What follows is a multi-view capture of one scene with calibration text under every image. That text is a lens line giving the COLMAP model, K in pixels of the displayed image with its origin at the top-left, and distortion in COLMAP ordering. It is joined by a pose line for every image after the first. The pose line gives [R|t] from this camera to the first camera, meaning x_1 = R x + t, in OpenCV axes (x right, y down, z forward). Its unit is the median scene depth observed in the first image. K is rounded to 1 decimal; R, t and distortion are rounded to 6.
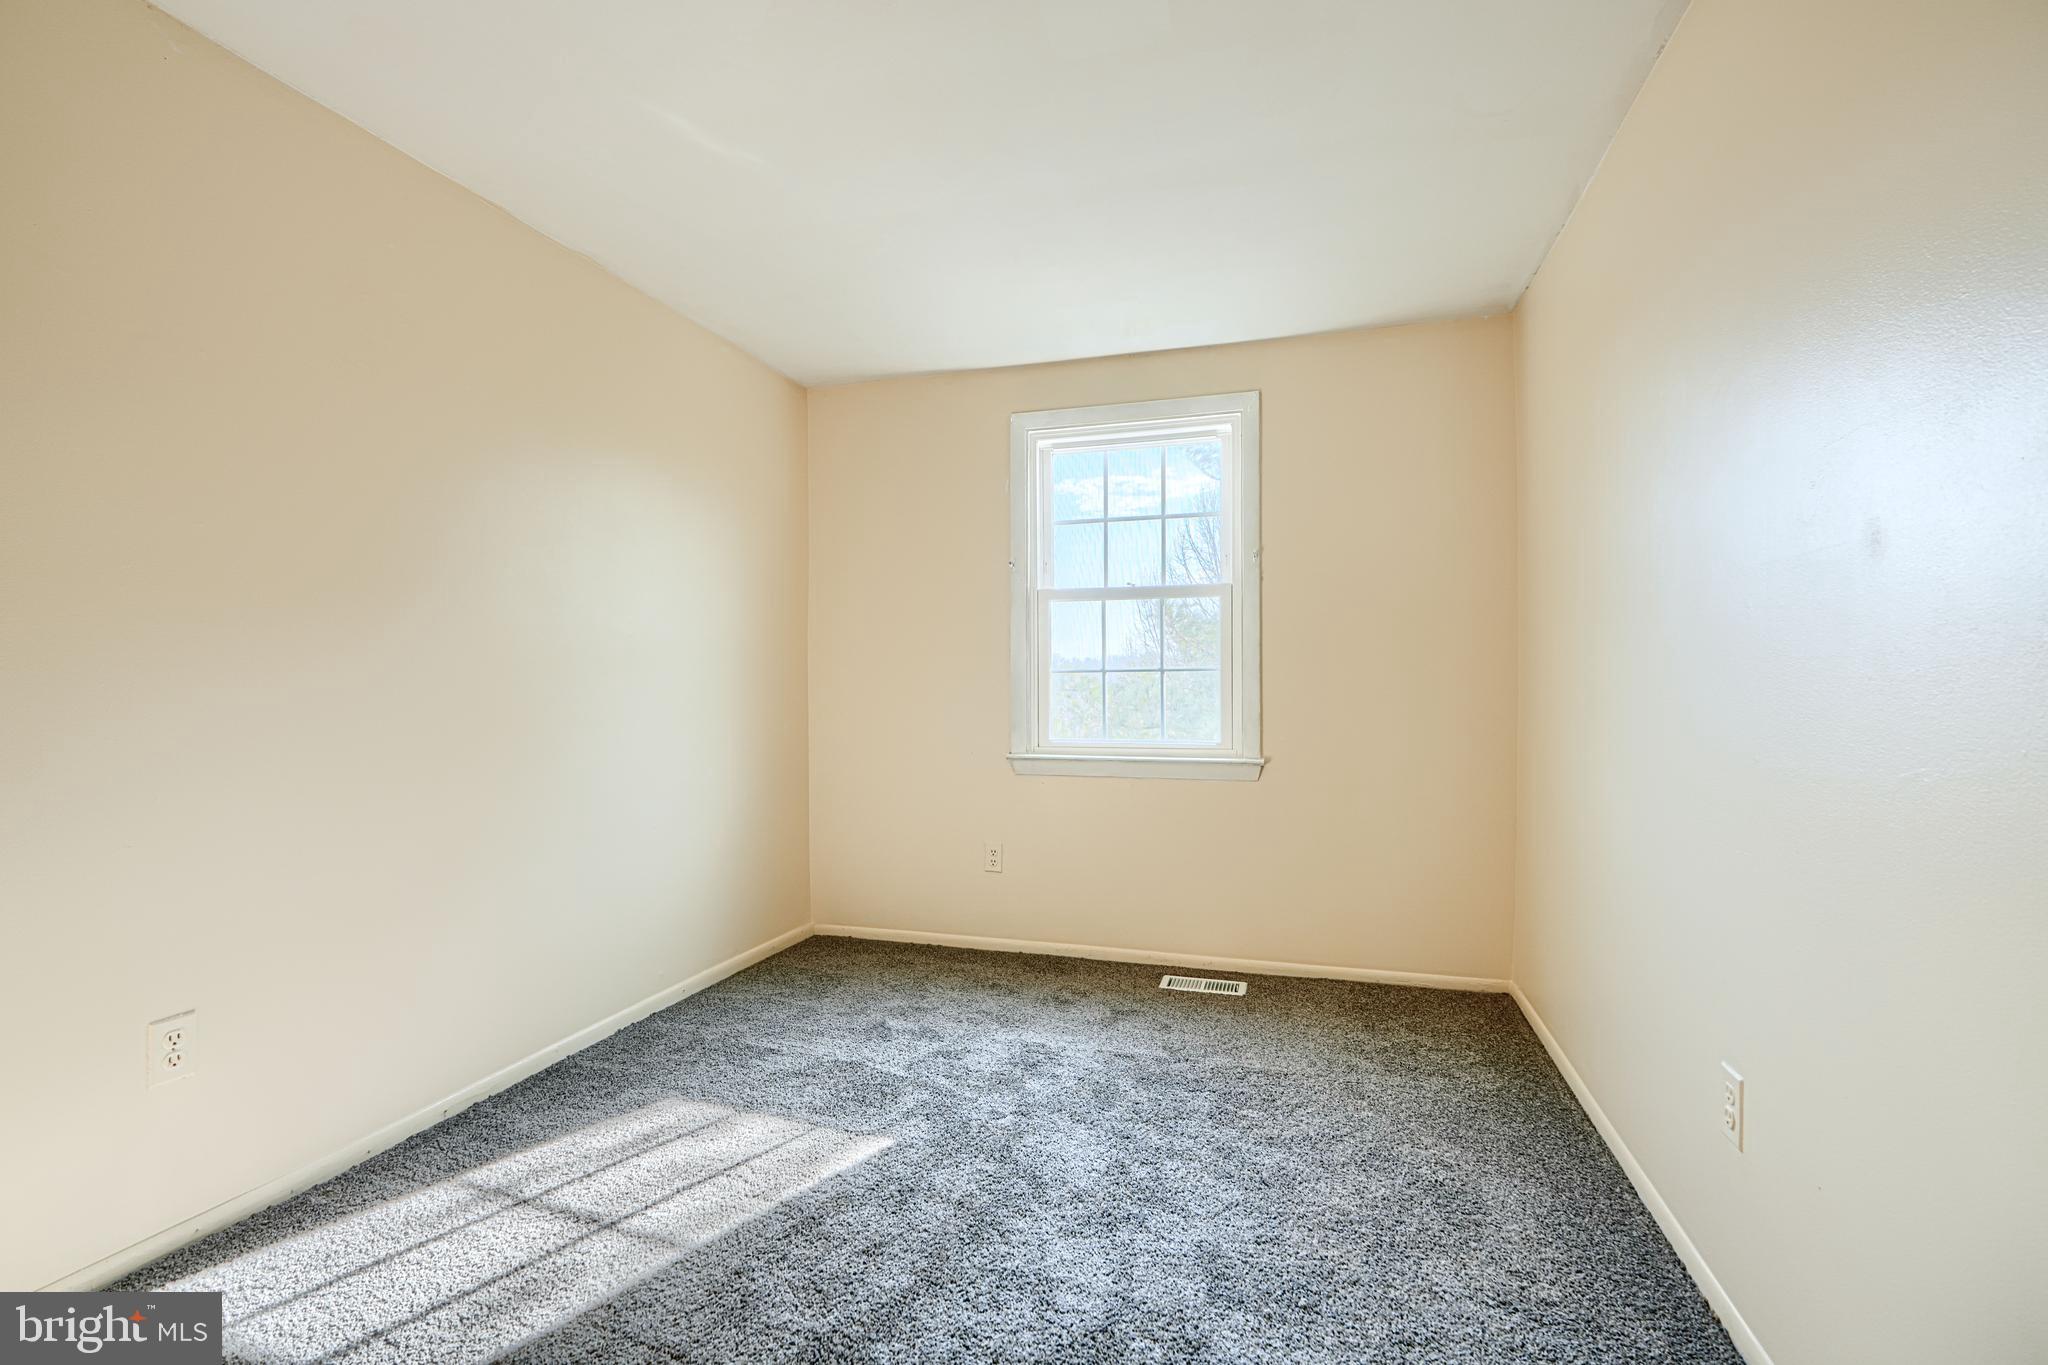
lens RADIAL K [[910.1, 0, 1037.1], [0, 910.1, 677.0], [0, 0, 1]] dist [-0.004364, 0.000240]
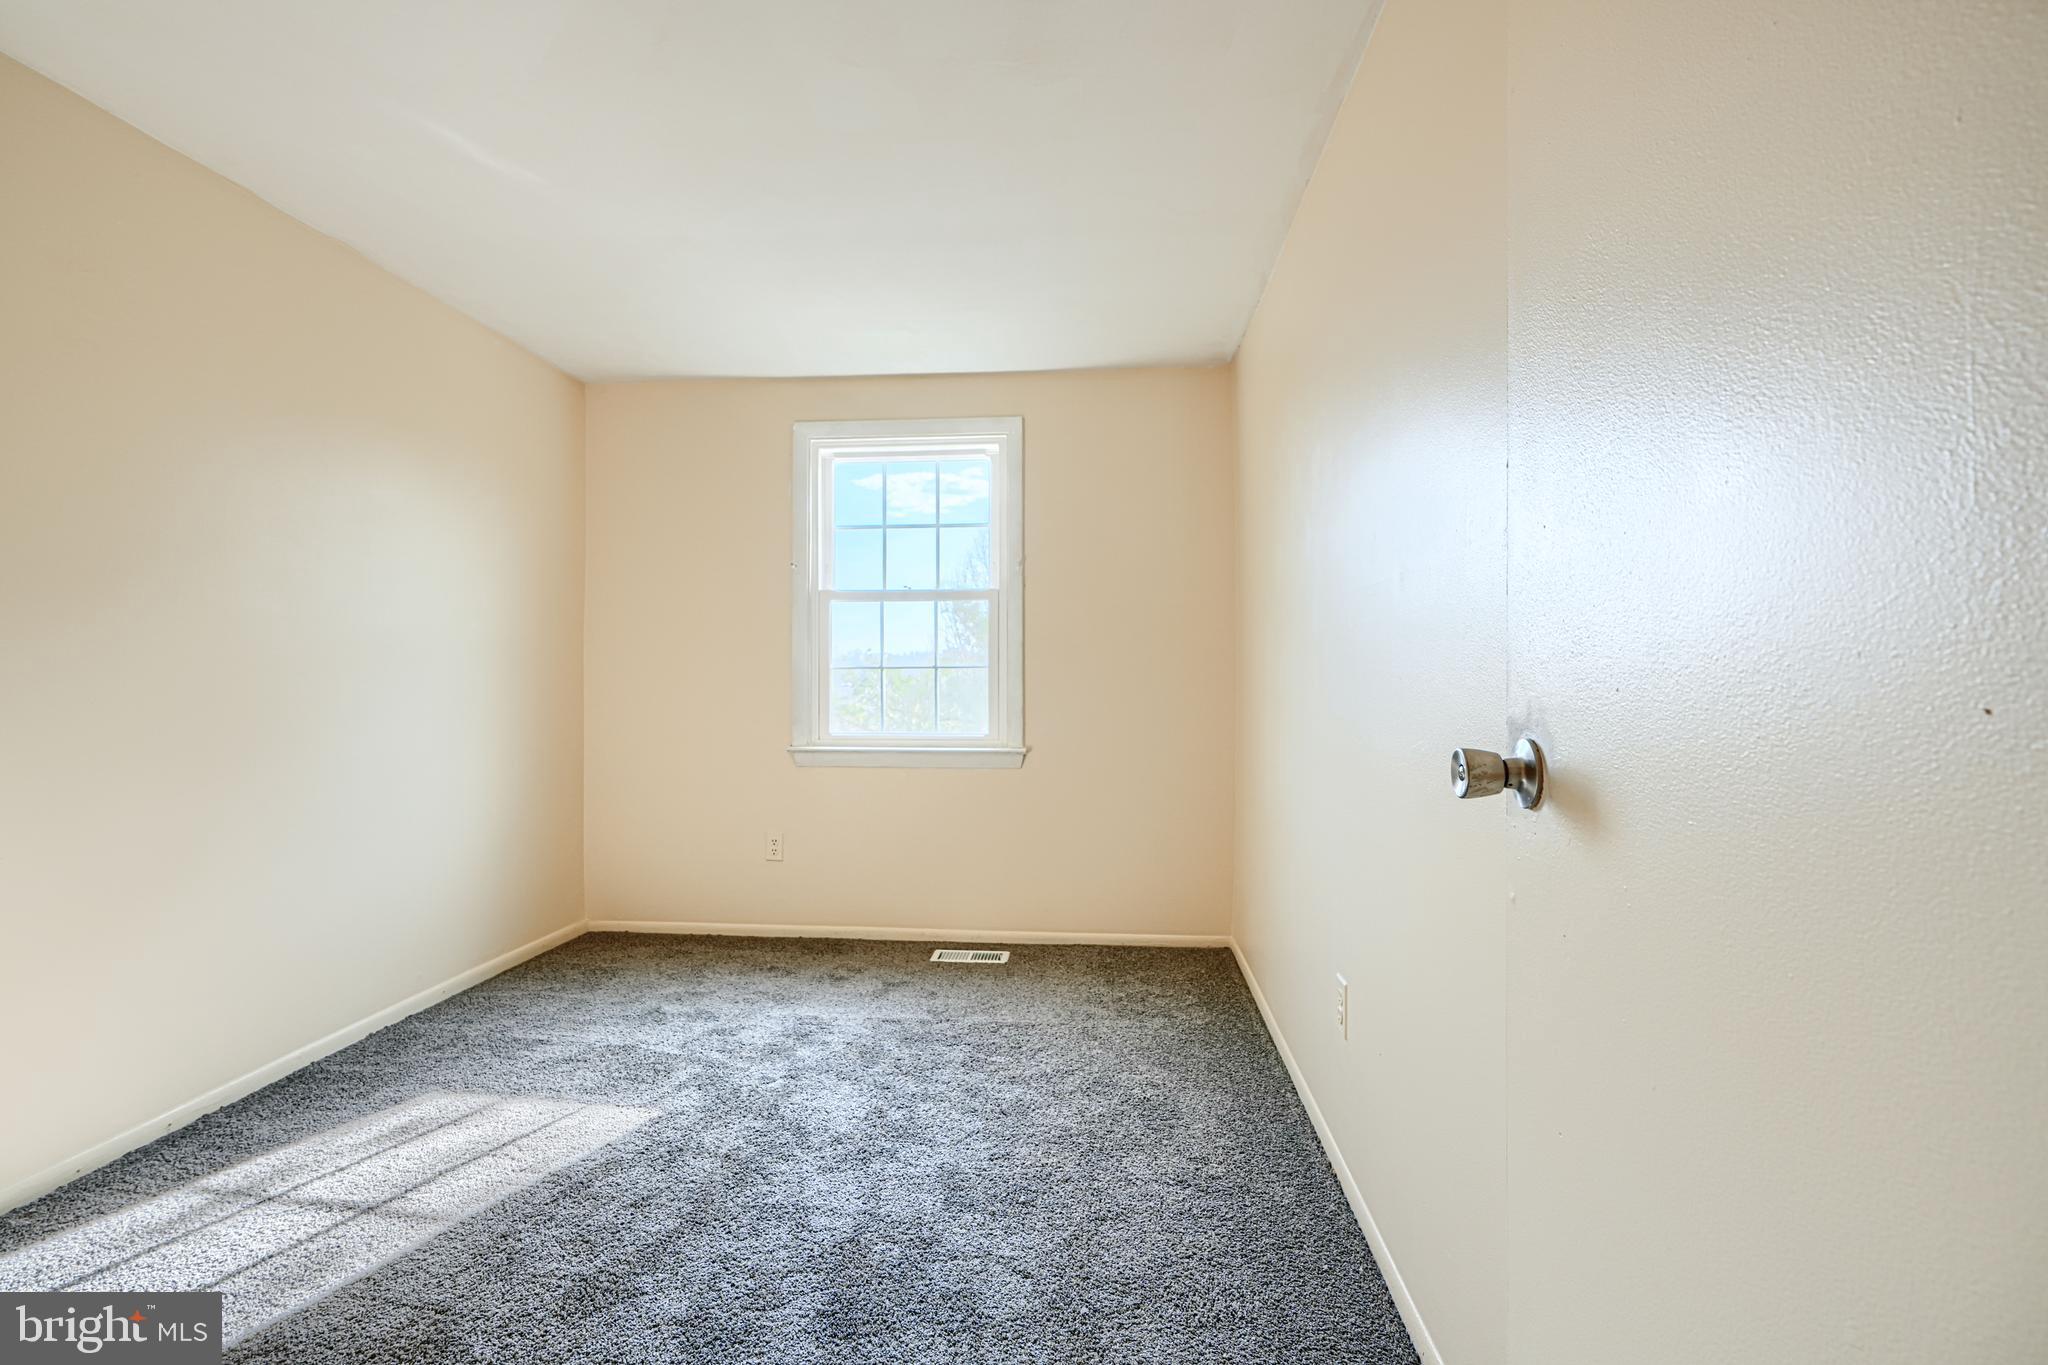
lens RADIAL K [[910.1, 0, 1021.5], [0, 910.1, 664.0], [0, 0, 1]] dist [-0.004364, 0.000240]
pose [[0.980122, 0.007186, 0.198266, 0.036387], [-0.005224, 0.999932, -0.010419, -0.000545], [-0.198328, 0.009177, 0.980093, -0.125822]]
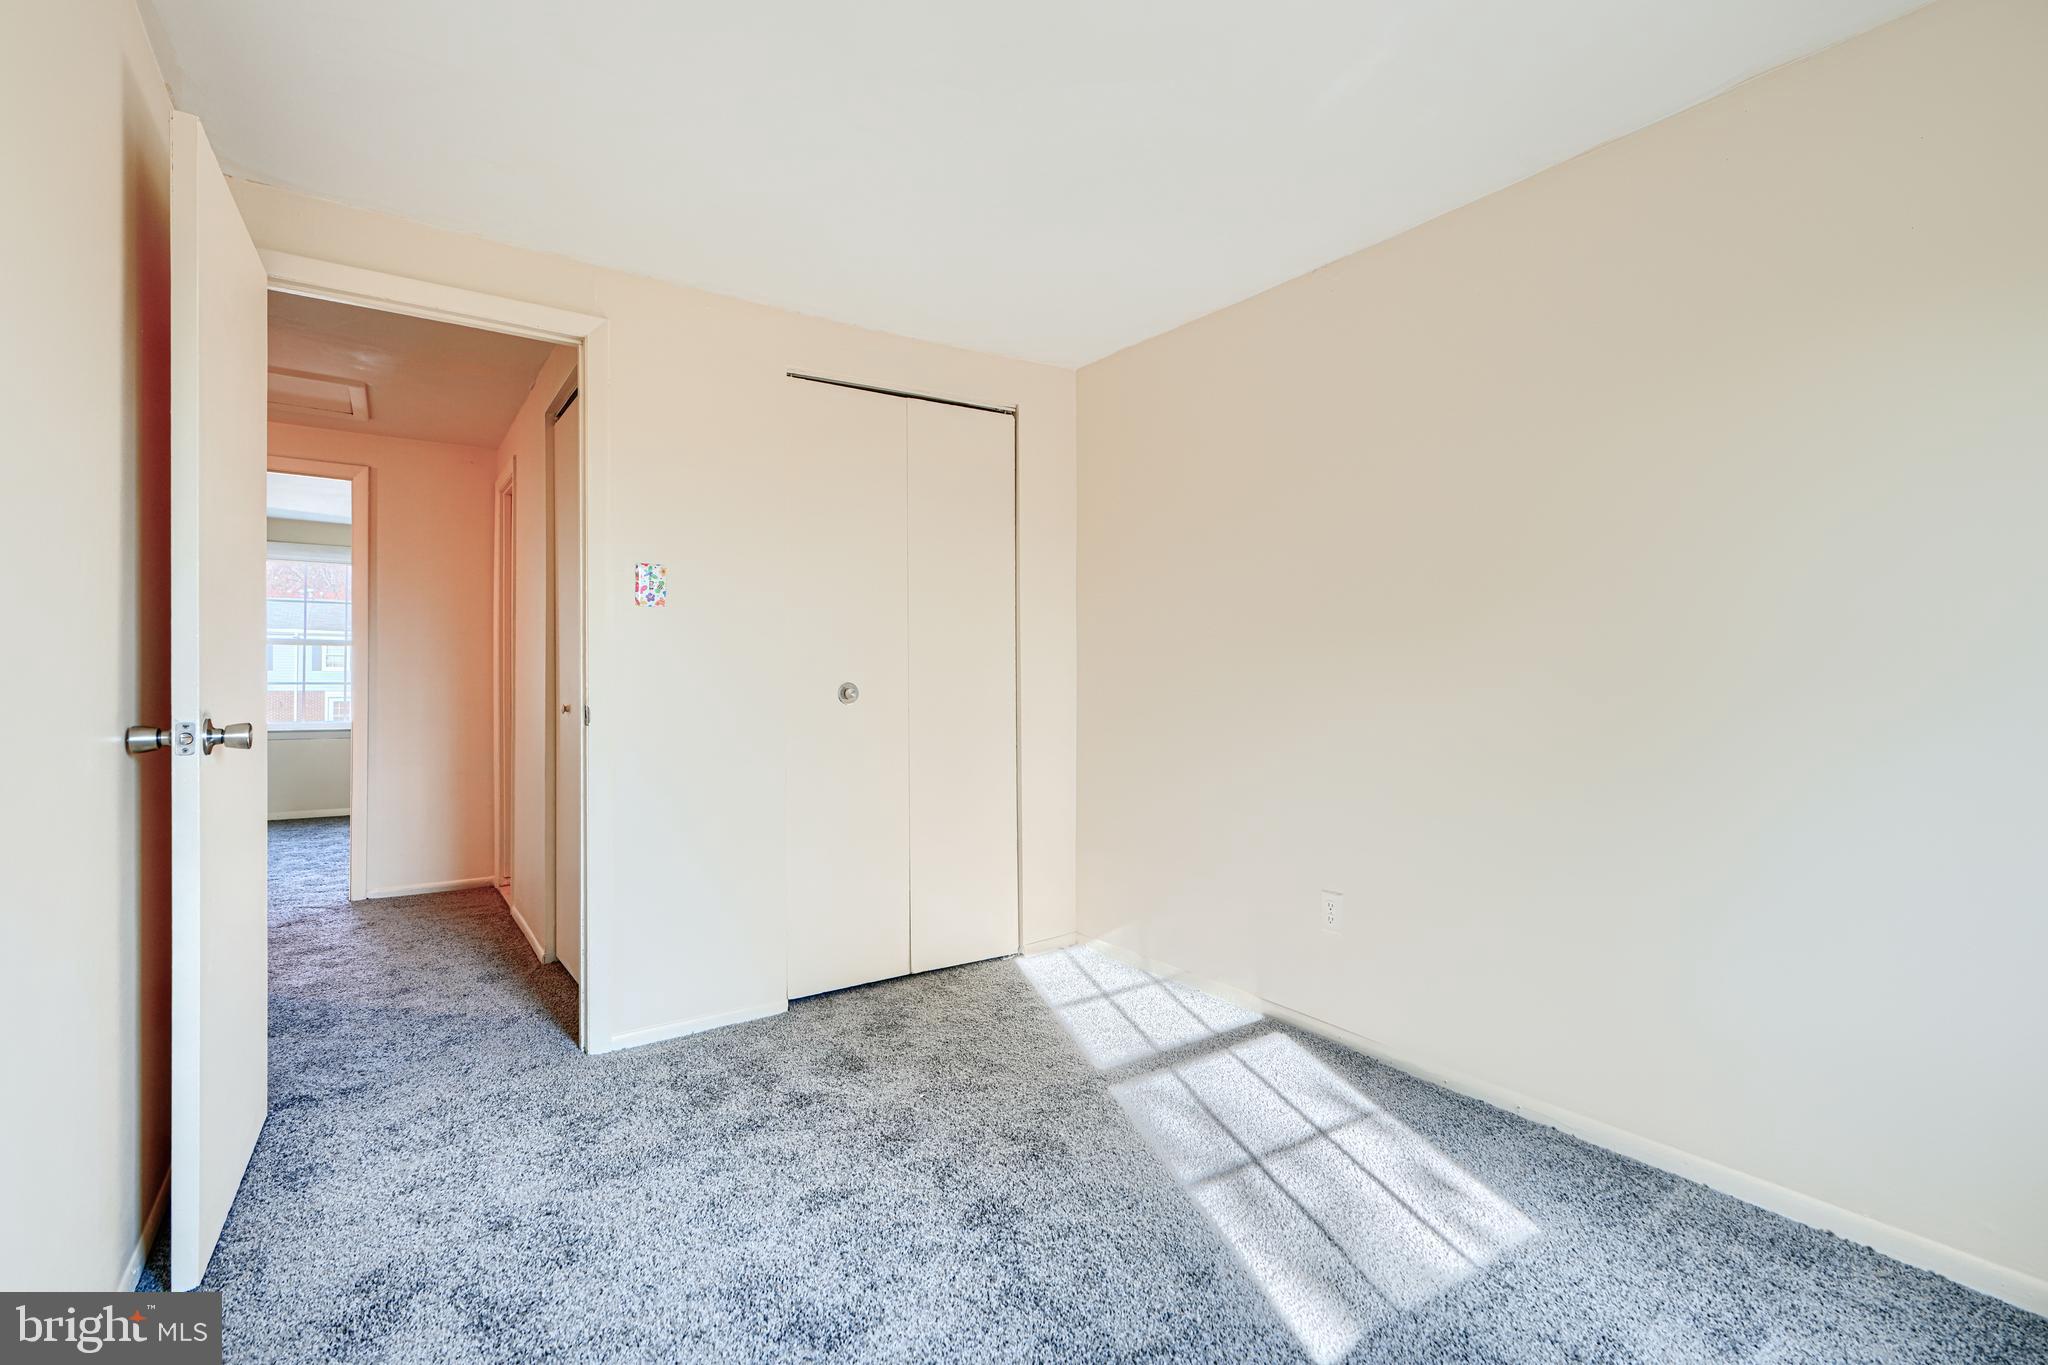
lens RADIAL K [[910.1, 0, 1011.5], [0, 910.1, 686.5], [0, 0, 1]] dist [-0.004364, 0.000240]
pose [[-0.615153, 0.002023, -0.788405, 0.537763], [-0.004561, 0.999971, 0.006124, 0.006245], [0.788394, 0.007363, -0.615126, 1.282962]]
